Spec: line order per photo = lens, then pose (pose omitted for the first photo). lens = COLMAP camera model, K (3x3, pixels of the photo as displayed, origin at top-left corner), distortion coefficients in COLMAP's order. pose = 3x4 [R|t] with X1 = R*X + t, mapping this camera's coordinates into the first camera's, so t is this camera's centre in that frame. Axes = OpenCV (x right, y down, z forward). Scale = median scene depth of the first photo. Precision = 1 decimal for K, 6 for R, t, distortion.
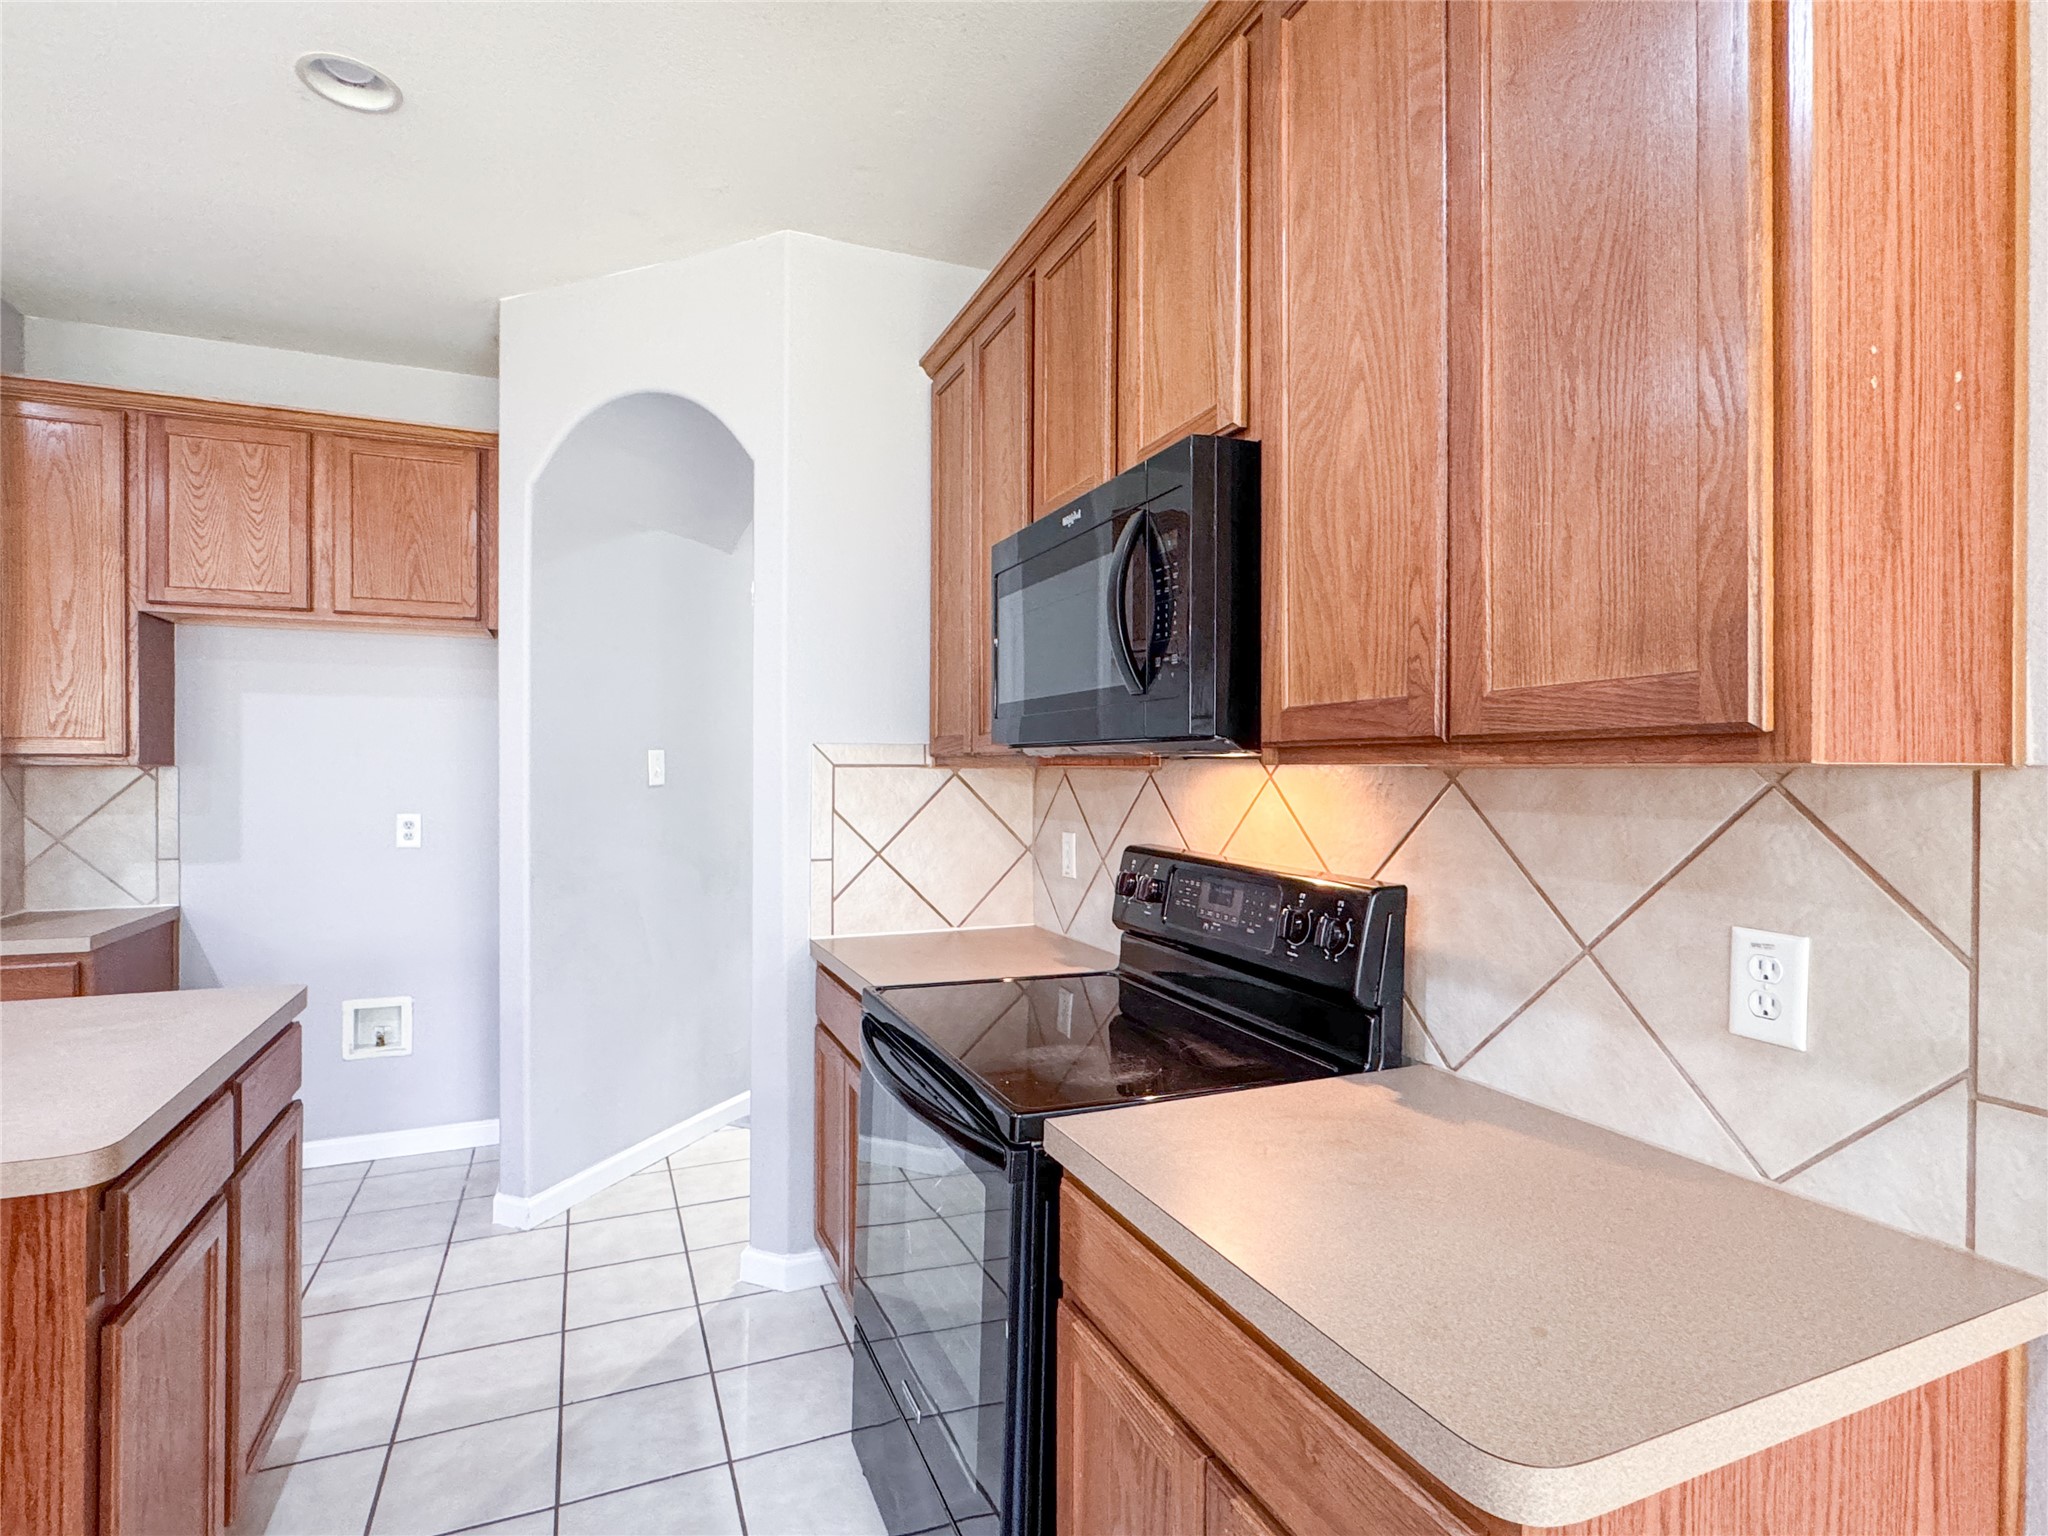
lens RADIAL K [[1076.6, 0, 1029.9], [0, 1076.6, 774.4], [0, 0, 1]] dist [0.000997, -0.001816]
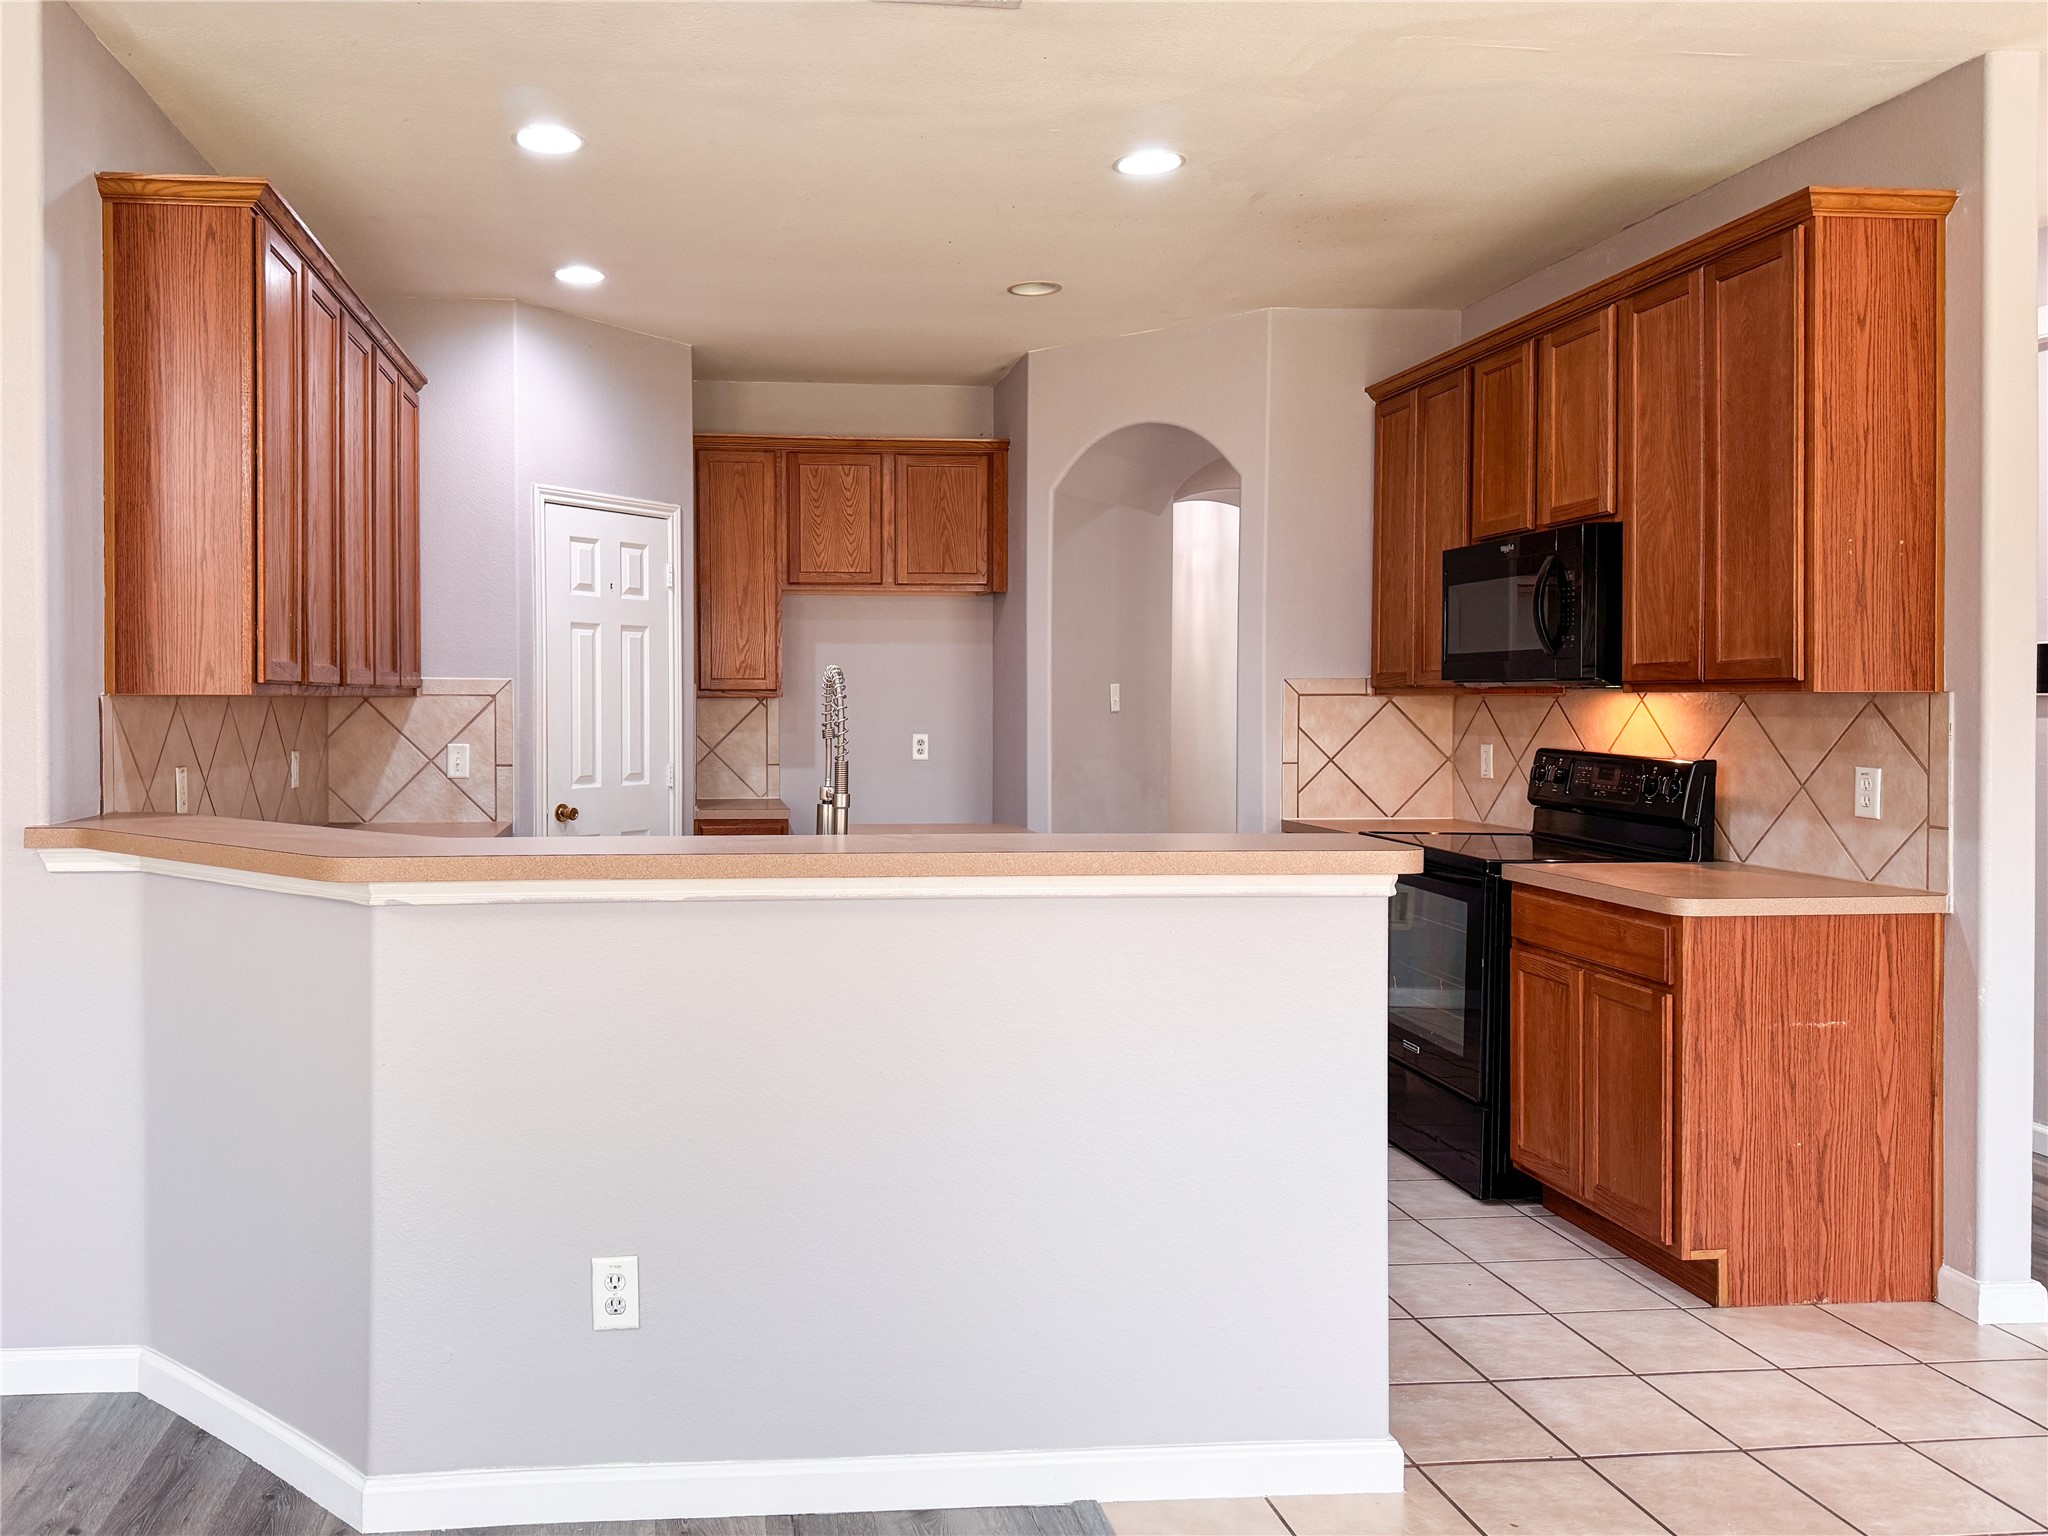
lens RADIAL K [[1467.9, 0, 869.5], [0, 1467.9, 725.8], [0, 0, 1]] dist [0.037890, -0.046452]
pose [[0.949450, 0.001464, -0.313914, -0.202407], [0.002590, 0.999919, 0.012497, 0.011848], [0.313906, -0.012678, 0.949369, -1.678387]]
